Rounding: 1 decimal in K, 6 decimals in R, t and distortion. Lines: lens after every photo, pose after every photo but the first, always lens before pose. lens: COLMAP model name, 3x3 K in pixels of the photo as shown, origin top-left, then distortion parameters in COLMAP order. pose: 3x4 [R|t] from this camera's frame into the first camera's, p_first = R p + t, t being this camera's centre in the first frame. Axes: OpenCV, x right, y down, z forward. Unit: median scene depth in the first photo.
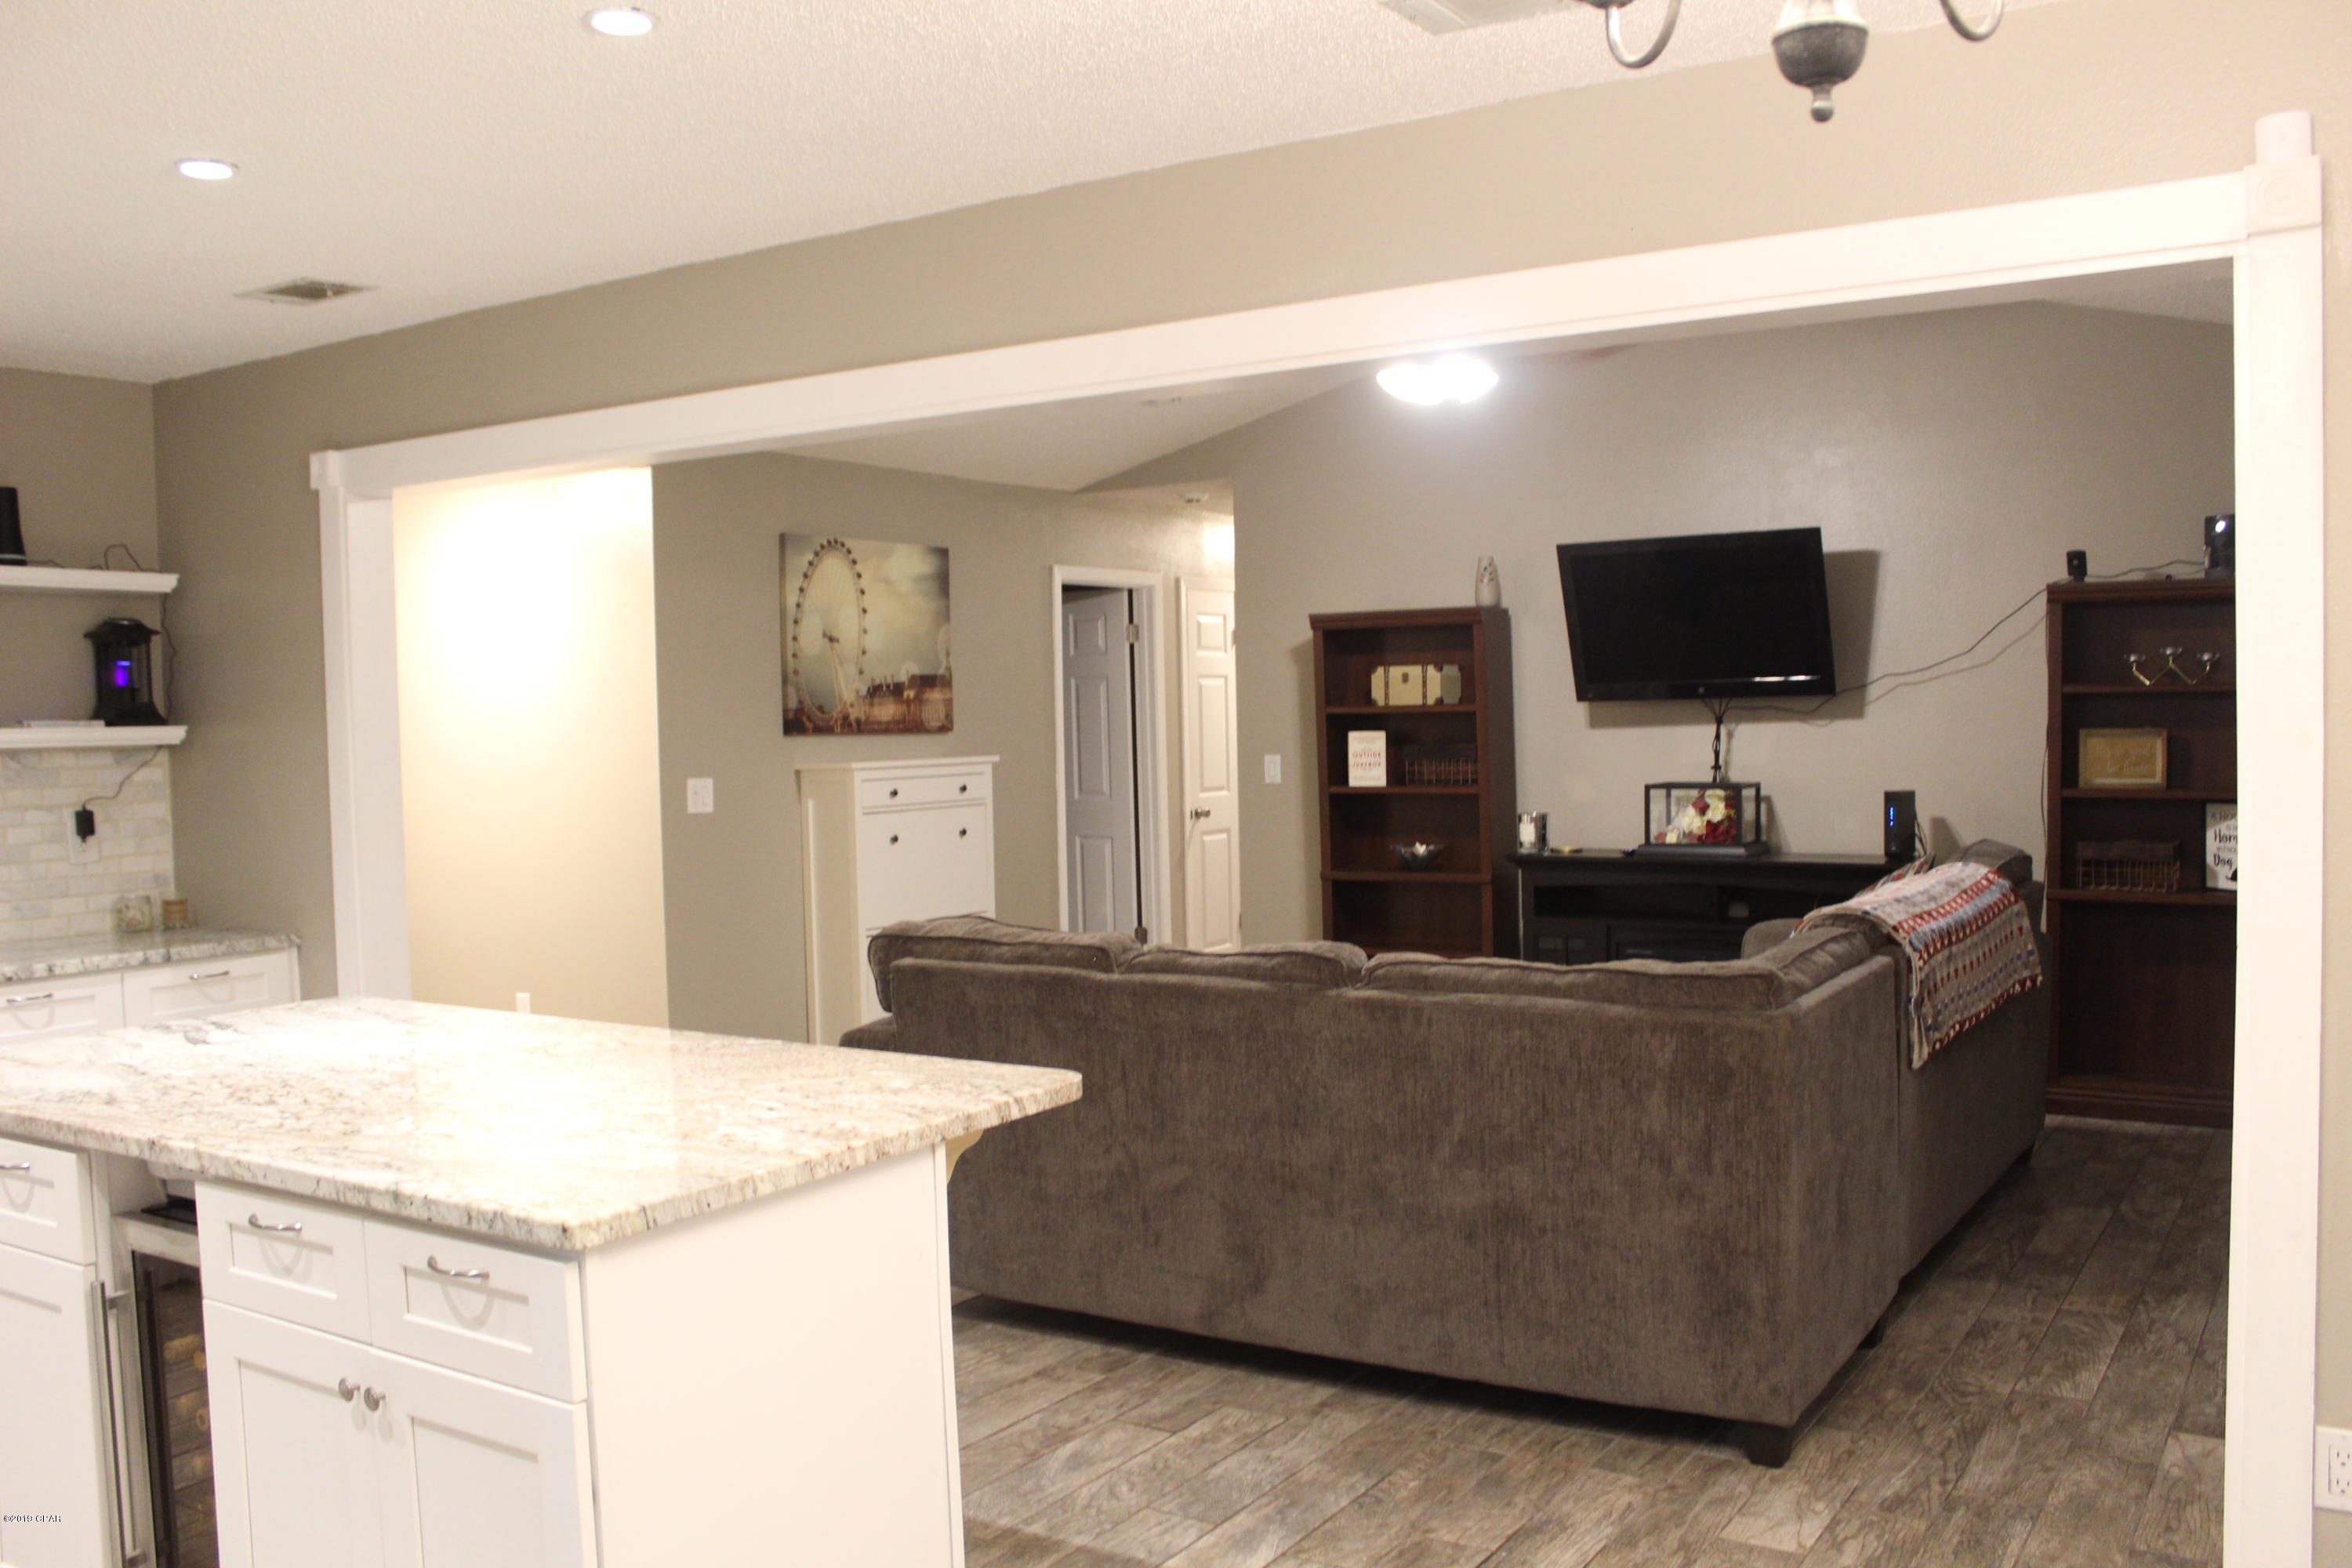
lens RADIAL K [[1950.9, 0, 1181.4], [0, 1950.9, 776.5], [0, 0, 1]] dist [-0.081398, 0.013622]
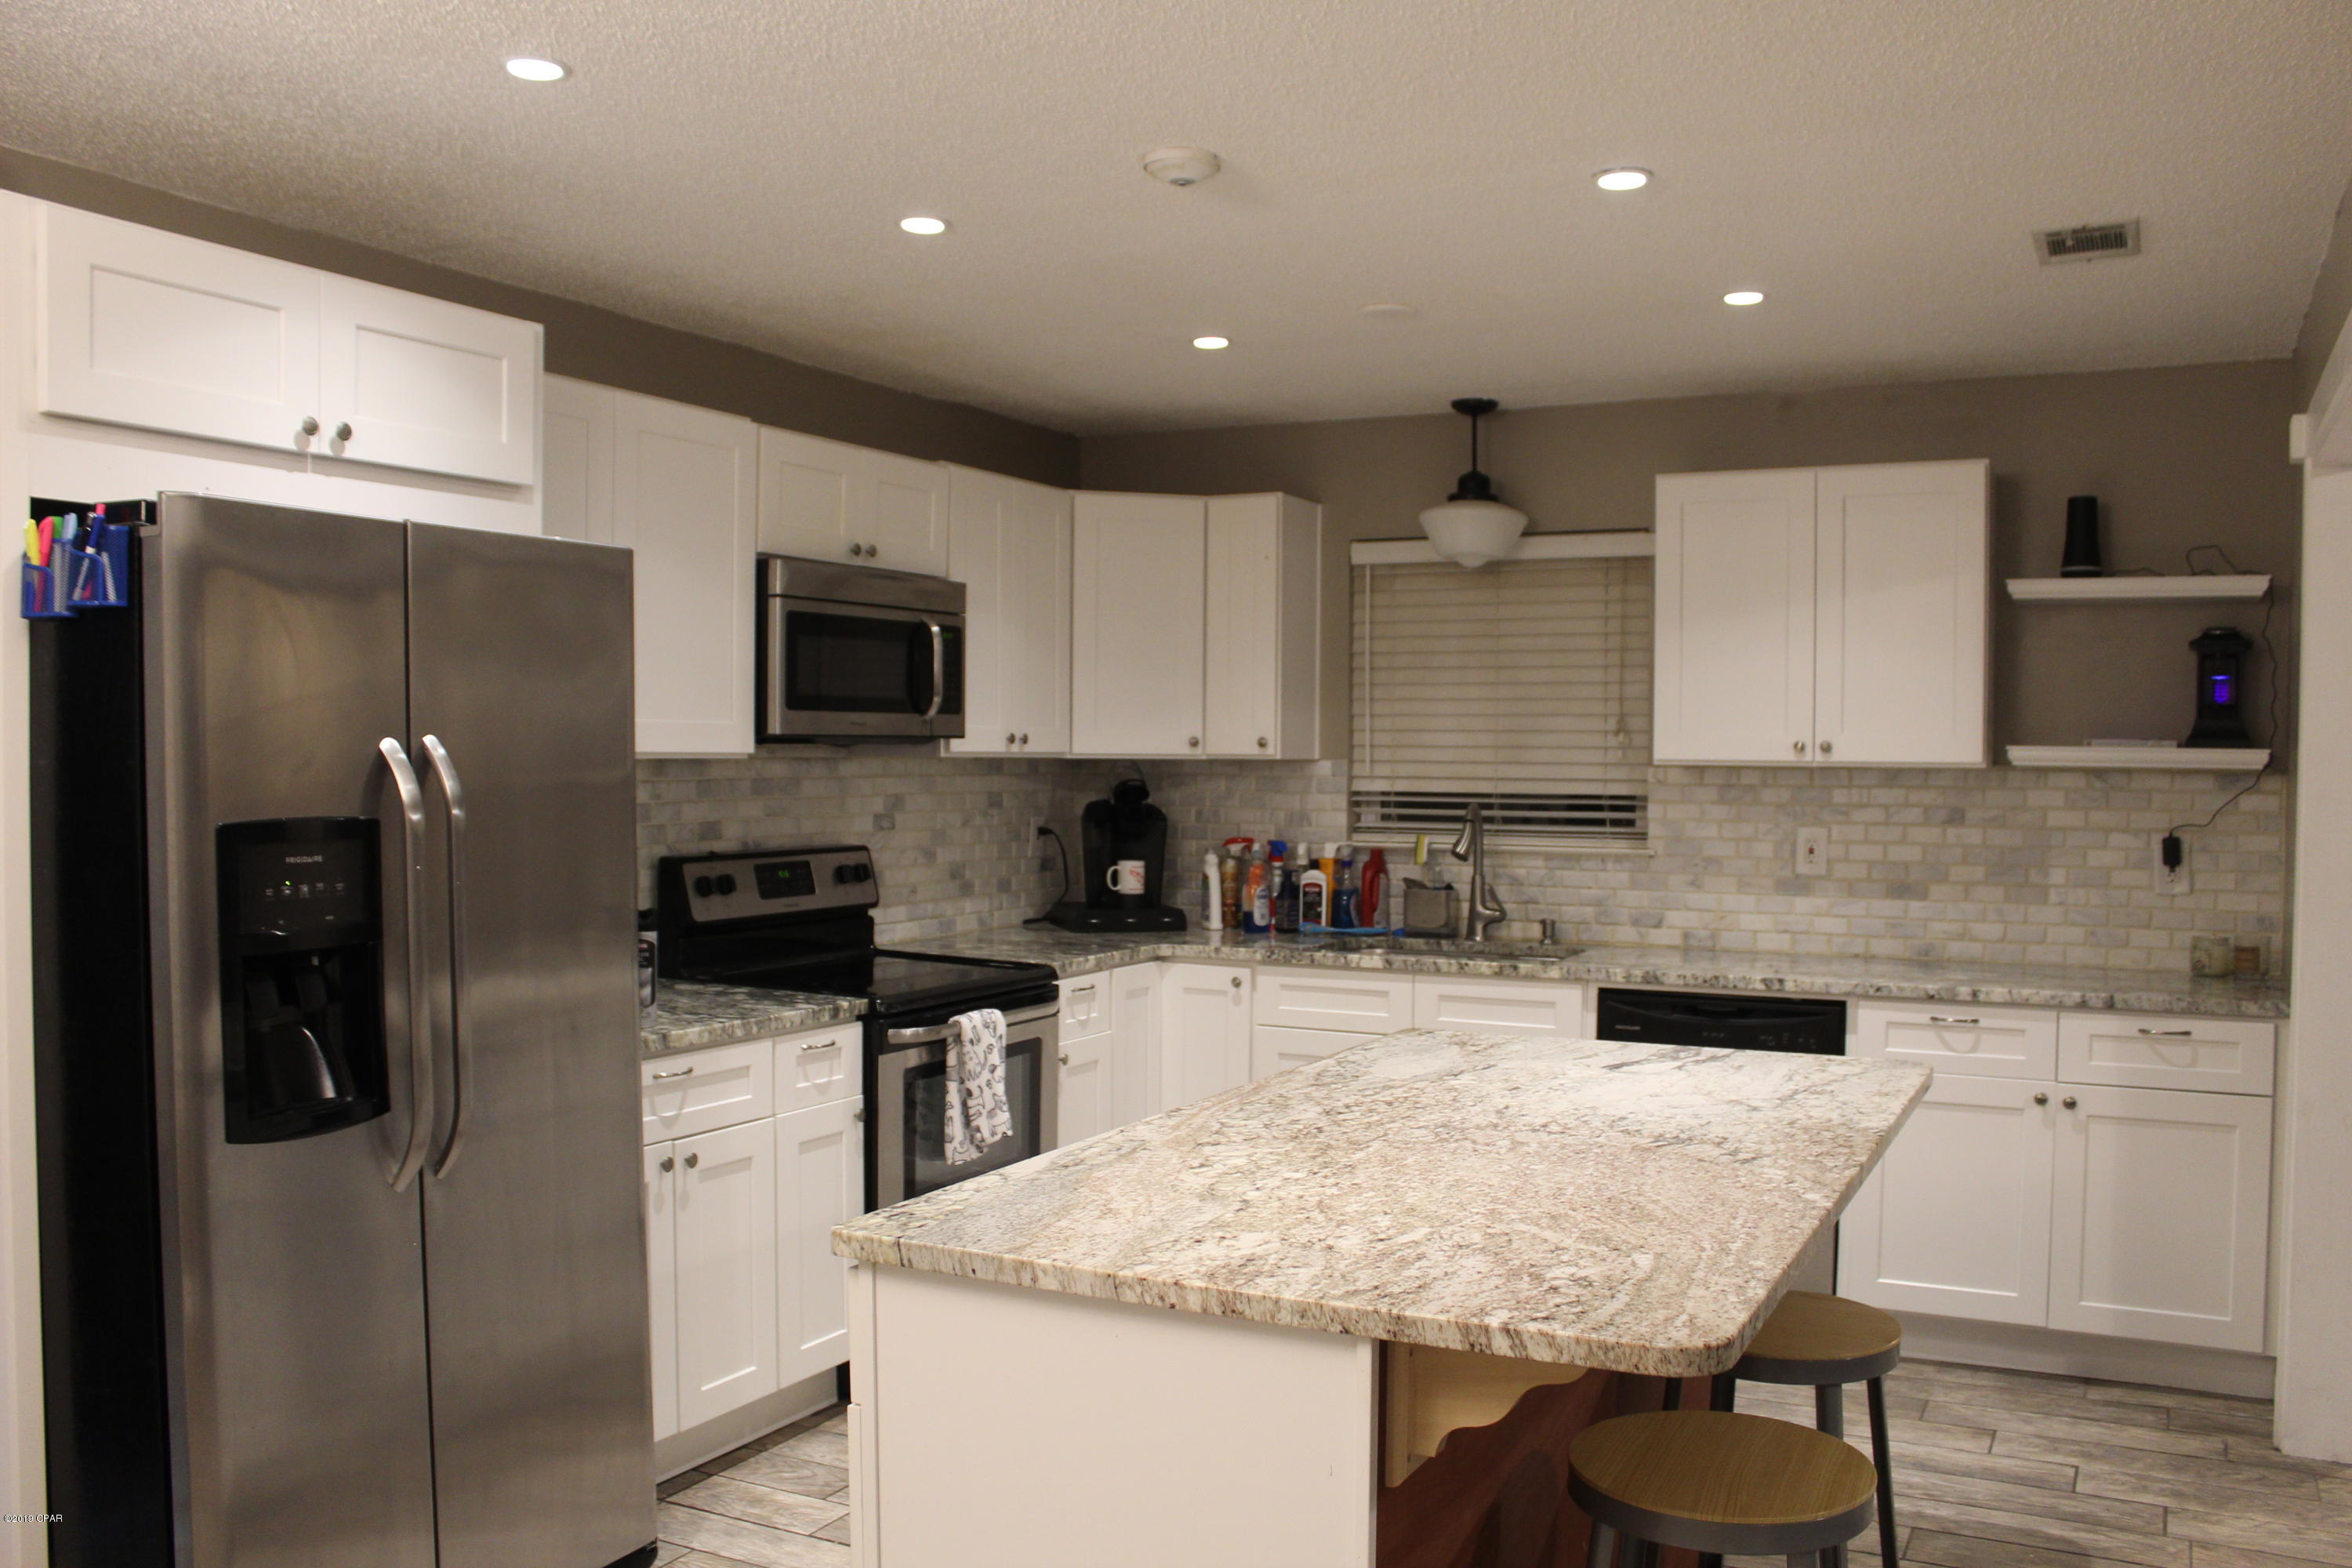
lens RADIAL K [[1950.9, 0, 1188.3], [0, 1950.9, 792.0], [0, 0, 1]] dist [-0.081398, 0.013622]
pose [[0.106810, 0.045891, -0.993220, 0.302919], [-0.043108, 0.998209, 0.041485, -0.022951], [0.993345, 0.038385, 0.108597, 0.440156]]
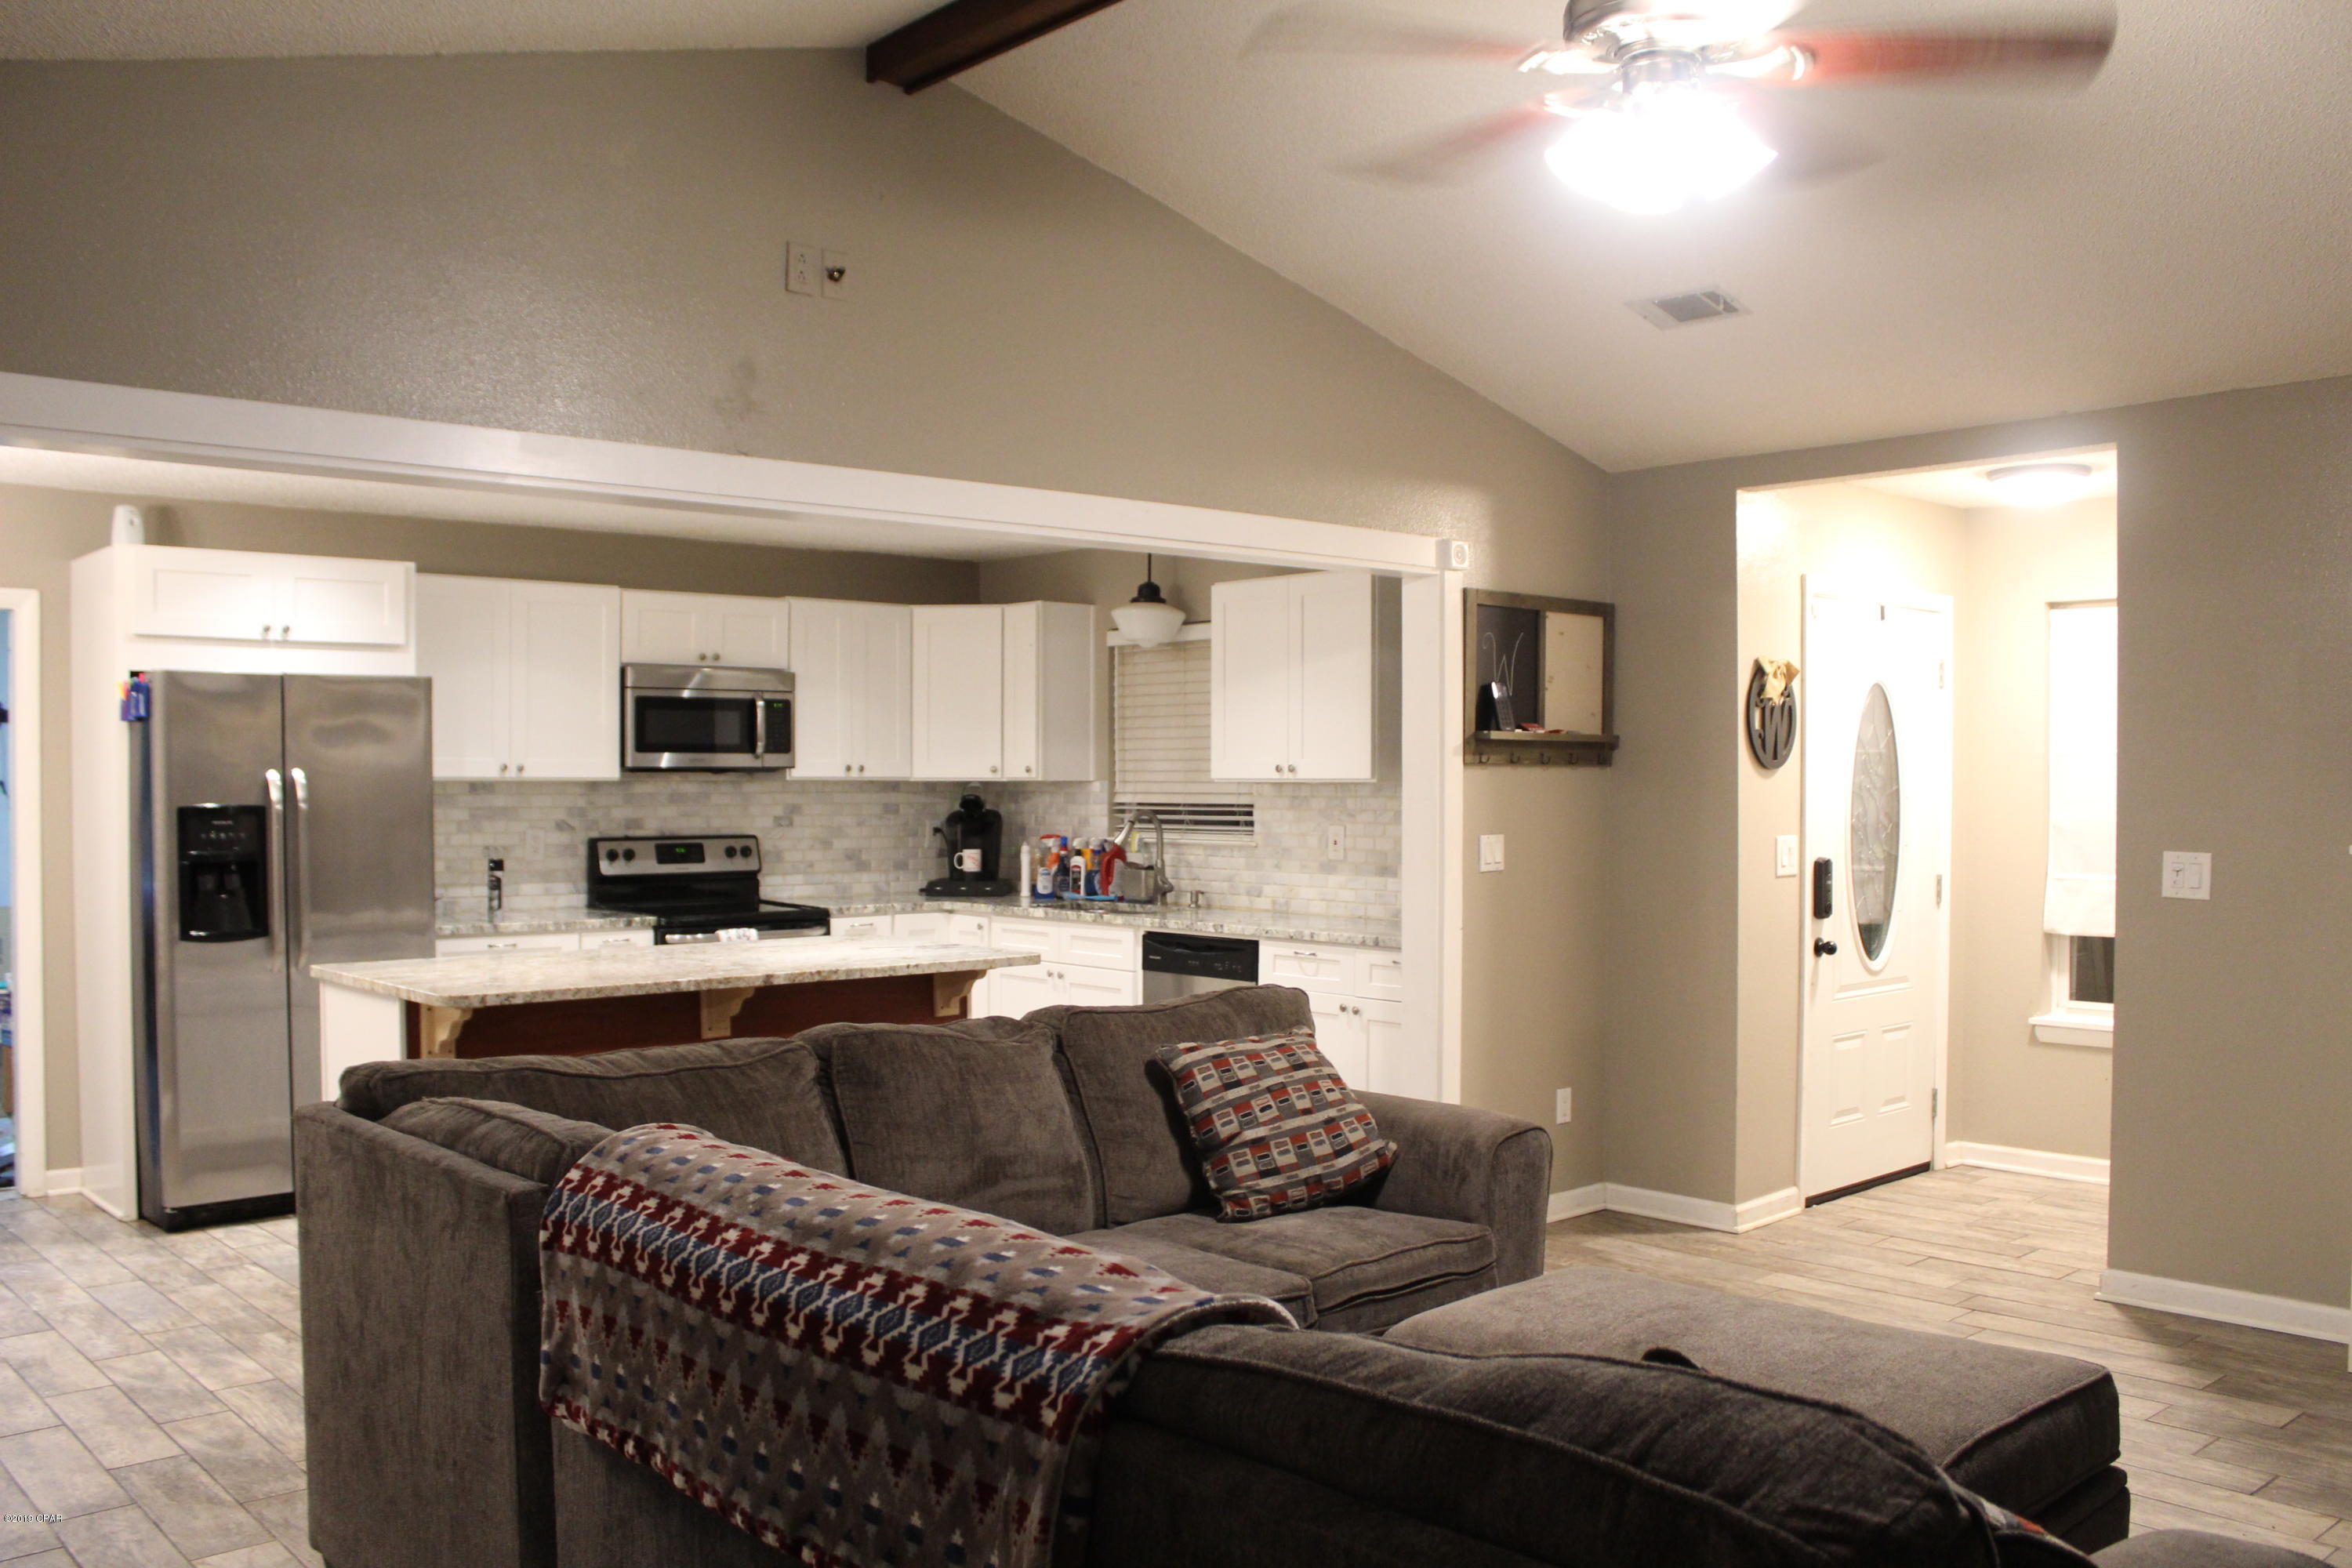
lens RADIAL K [[1950.9, 0, 1170.1], [0, 1950.9, 781.9], [0, 0, 1]] dist [-0.081398, 0.013622]
pose [[-0.270038, 0.025171, -0.962521, 0.761252], [-0.026431, 0.999088, 0.033543, -0.054787], [0.962487, 0.034498, -0.269126, 1.161291]]
